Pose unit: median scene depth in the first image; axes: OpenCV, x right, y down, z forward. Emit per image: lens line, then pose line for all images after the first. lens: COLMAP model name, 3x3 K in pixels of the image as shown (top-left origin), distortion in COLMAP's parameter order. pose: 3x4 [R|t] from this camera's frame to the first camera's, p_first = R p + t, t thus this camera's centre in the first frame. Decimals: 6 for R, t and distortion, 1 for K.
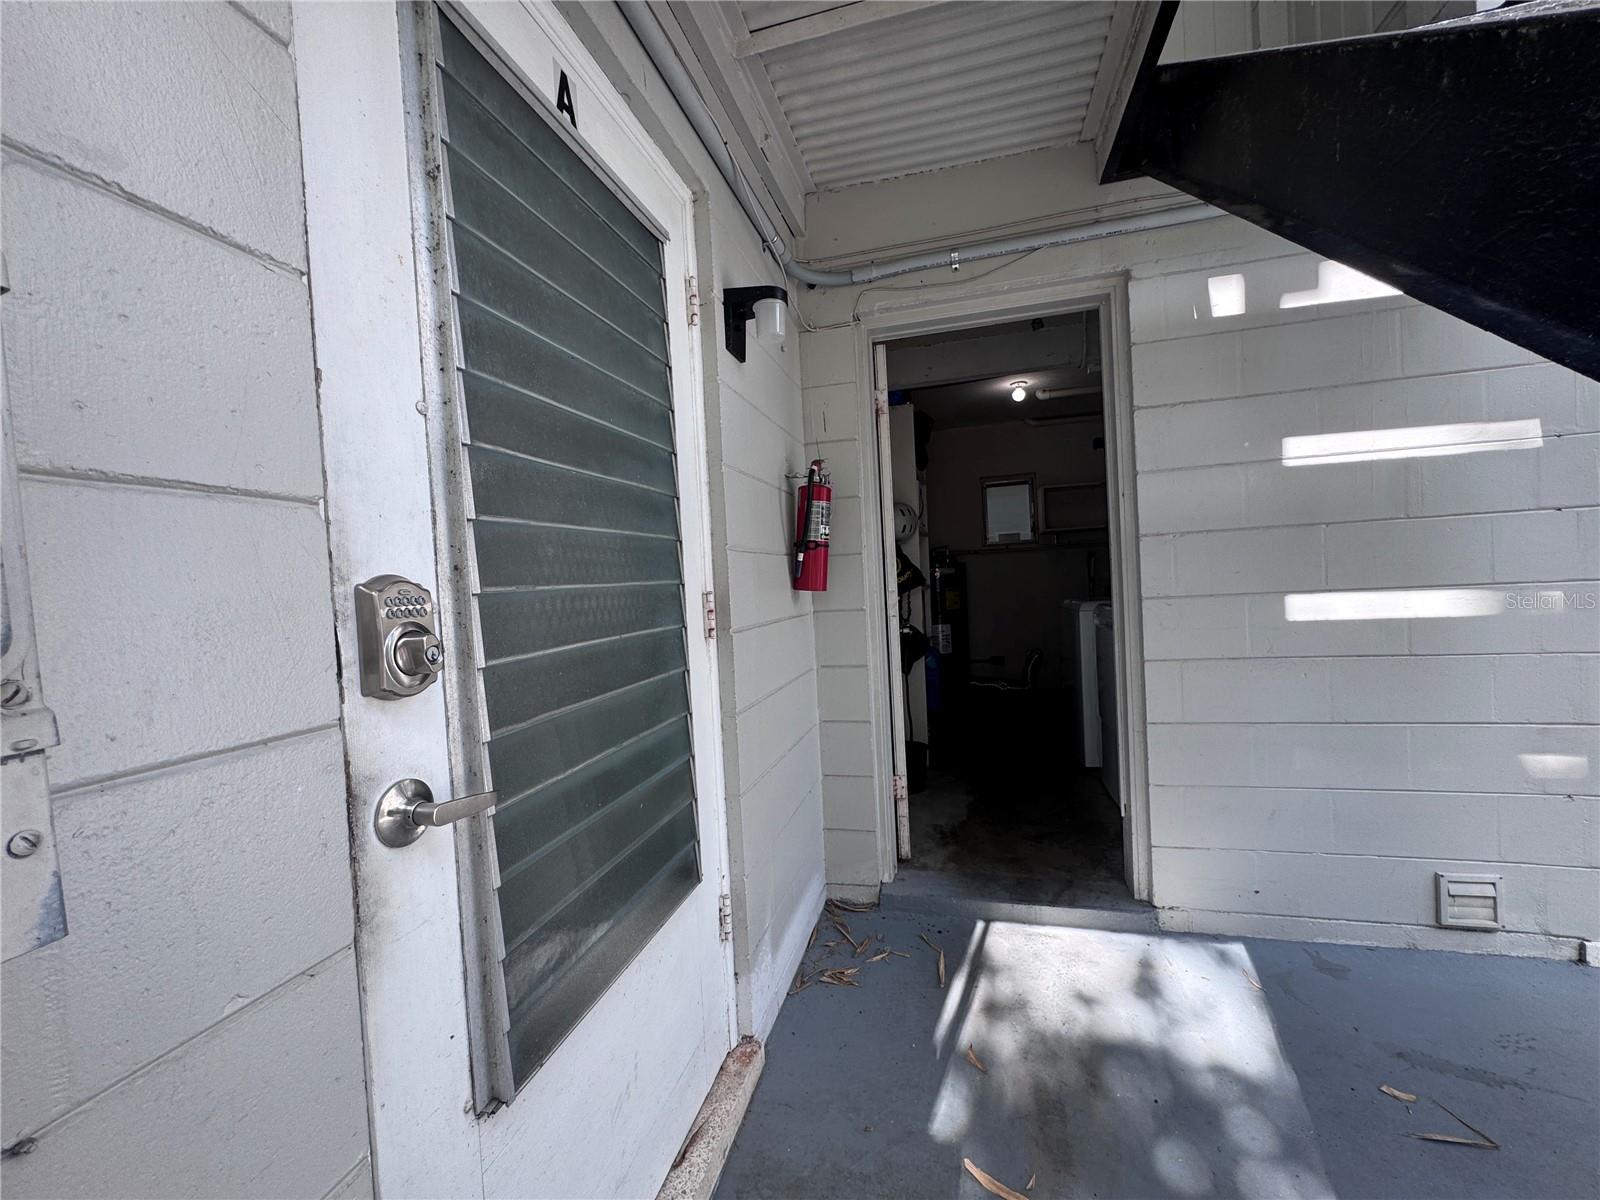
lens RADIAL K [[644.6, 0, 807.9], [0, 644.6, 596.6], [0, 0, 1]] dist [0.002140, -0.000241]
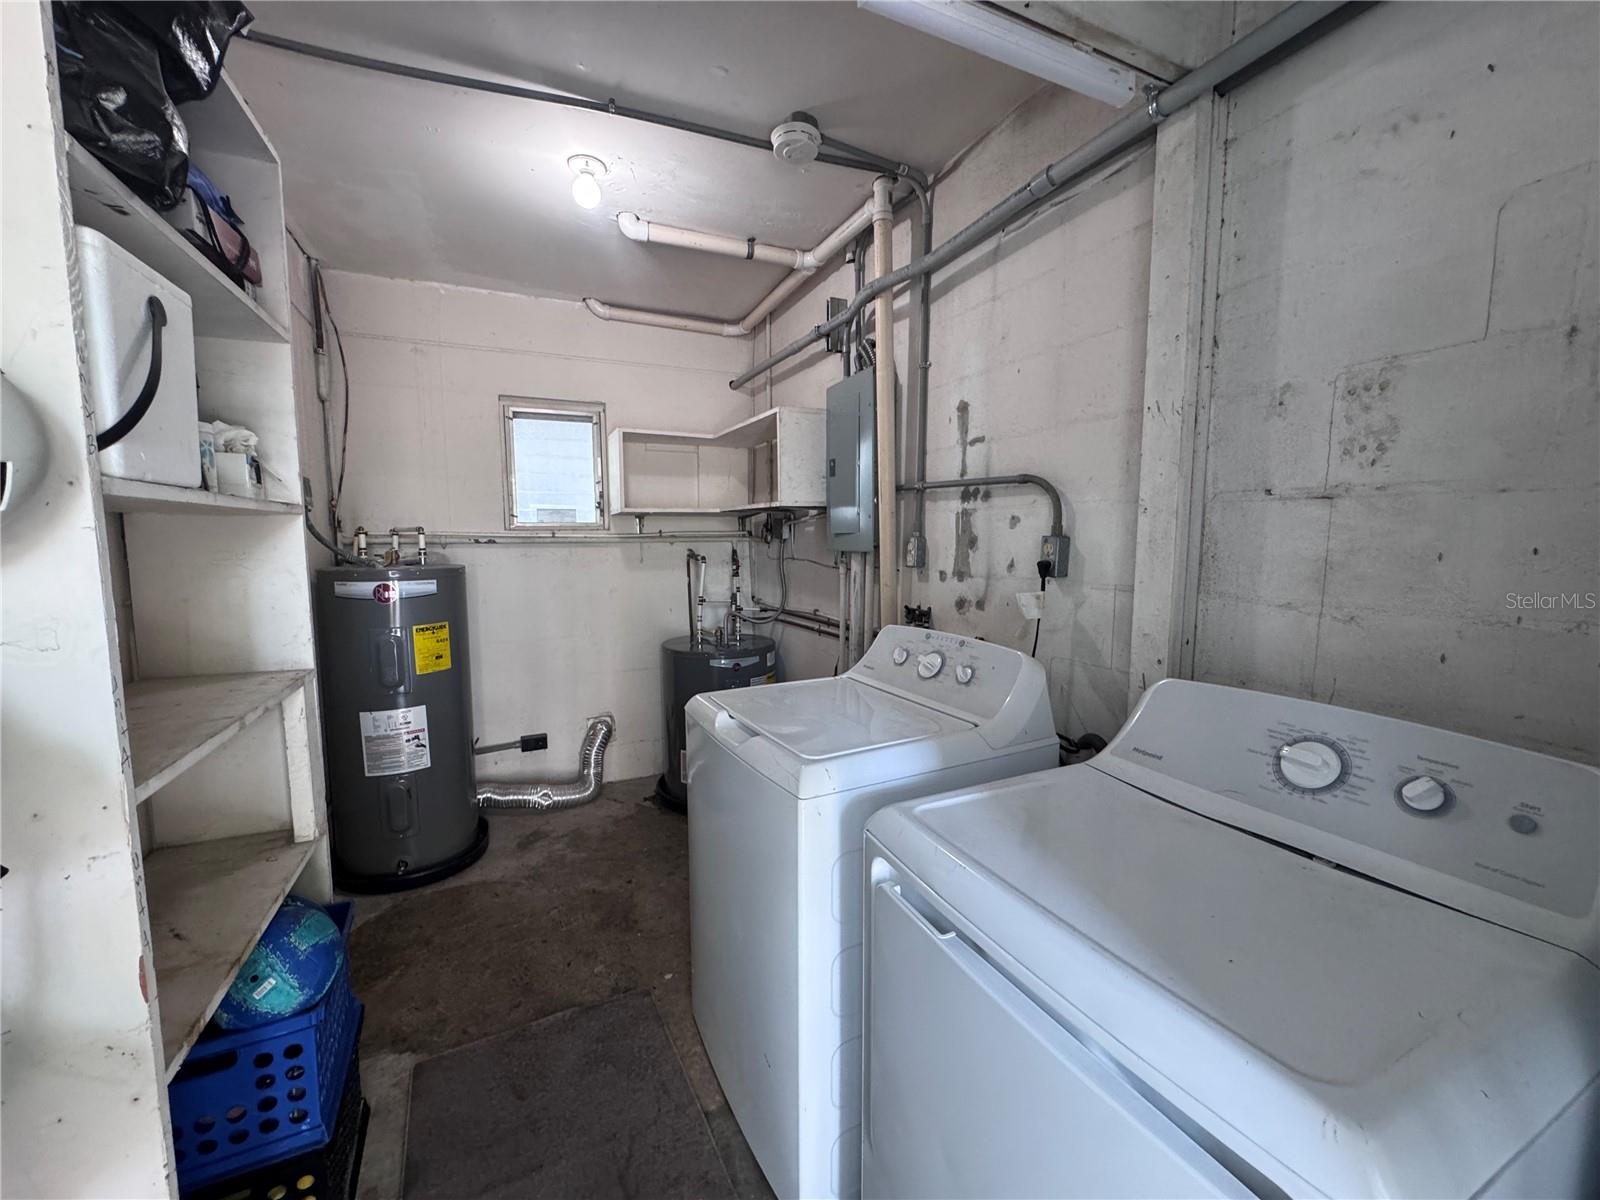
lens RADIAL K [[644.6, 0, 802.8], [0, 644.6, 593.3], [0, 0, 1]] dist [0.002140, -0.000241]
pose [[0.766835, -0.007228, 0.641804, 0.123786], [-0.017917, 0.999306, 0.032663, -0.049866], [-0.641595, -0.036546, 0.766173, 0.454309]]
